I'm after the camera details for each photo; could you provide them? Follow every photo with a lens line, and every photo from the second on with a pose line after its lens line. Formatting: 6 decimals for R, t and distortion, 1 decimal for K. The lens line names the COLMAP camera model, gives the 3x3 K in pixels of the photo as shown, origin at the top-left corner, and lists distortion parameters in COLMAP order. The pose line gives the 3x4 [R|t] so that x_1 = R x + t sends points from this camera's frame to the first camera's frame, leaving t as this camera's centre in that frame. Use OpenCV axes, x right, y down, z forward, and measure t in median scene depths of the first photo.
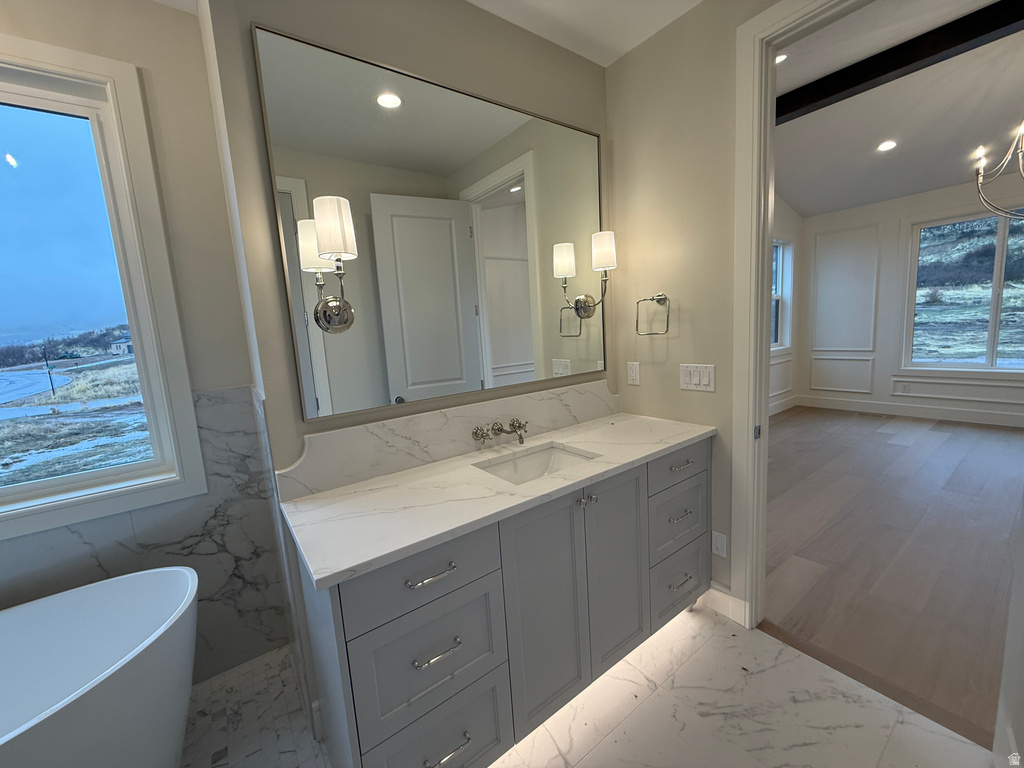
lens RADIAL K [[410.5, 0, 510.7], [0, 410.5, 382.9], [0, 0, 1]] dist [-0.001595, 0.000274]
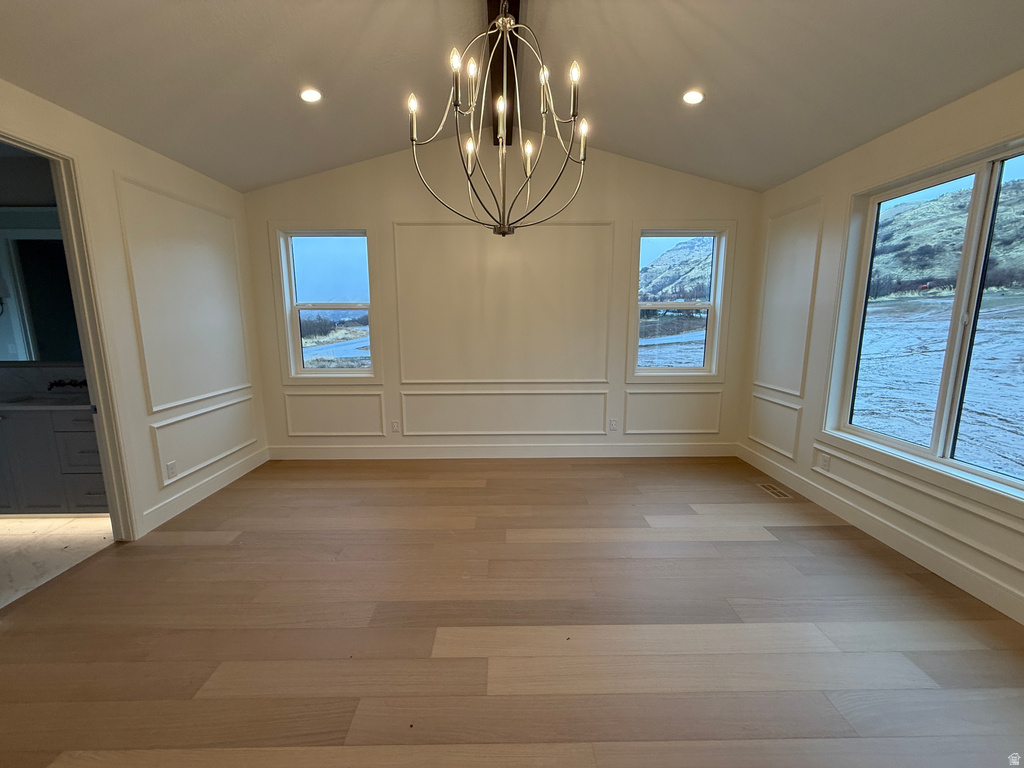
lens RADIAL K [[410.5, 0, 507.7], [0, 410.5, 384.0], [0, 0, 1]] dist [-0.001595, 0.000274]
pose [[0.813799, 0.155401, -0.559983, 0.253602], [-0.126073, 0.987846, 0.090921, -0.029078], [0.567306, -0.003392, 0.823500, 0.058002]]
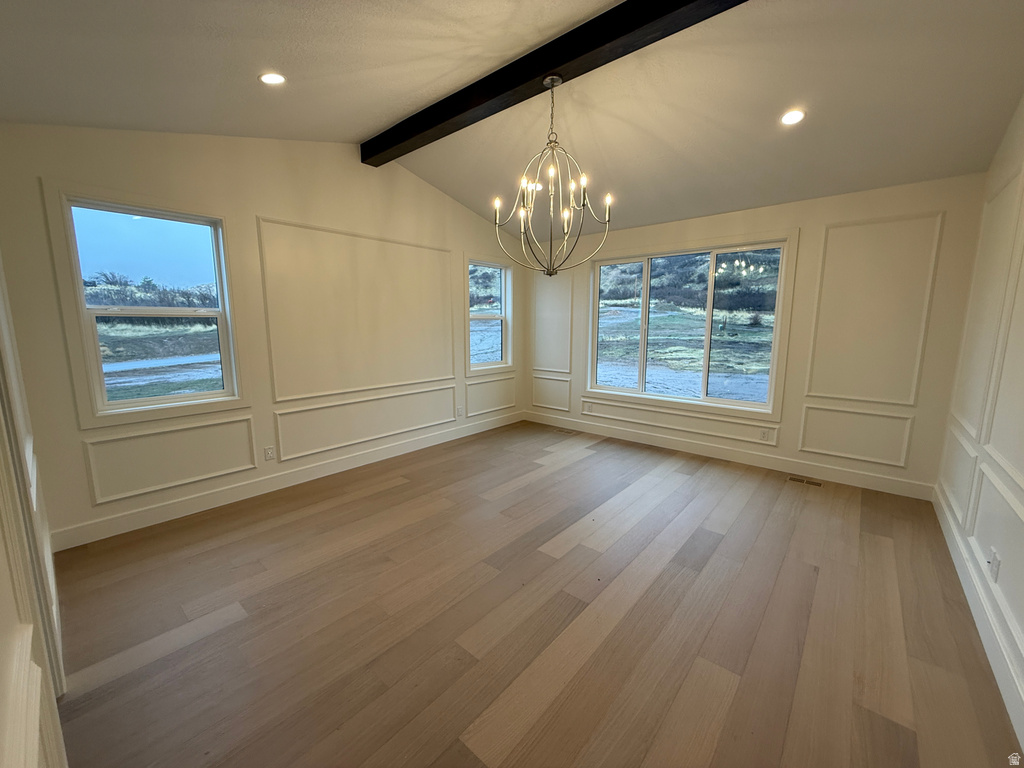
lens RADIAL K [[410.5, 0, 512.7], [0, 410.5, 383.4], [0, 0, 1]] dist [-0.001595, 0.000274]
pose [[0.971416, 0.032487, 0.235149, 0.139713], [-0.034994, 0.999366, 0.006498, -0.015297], [-0.234789, -0.014541, 0.971938, -0.009483]]
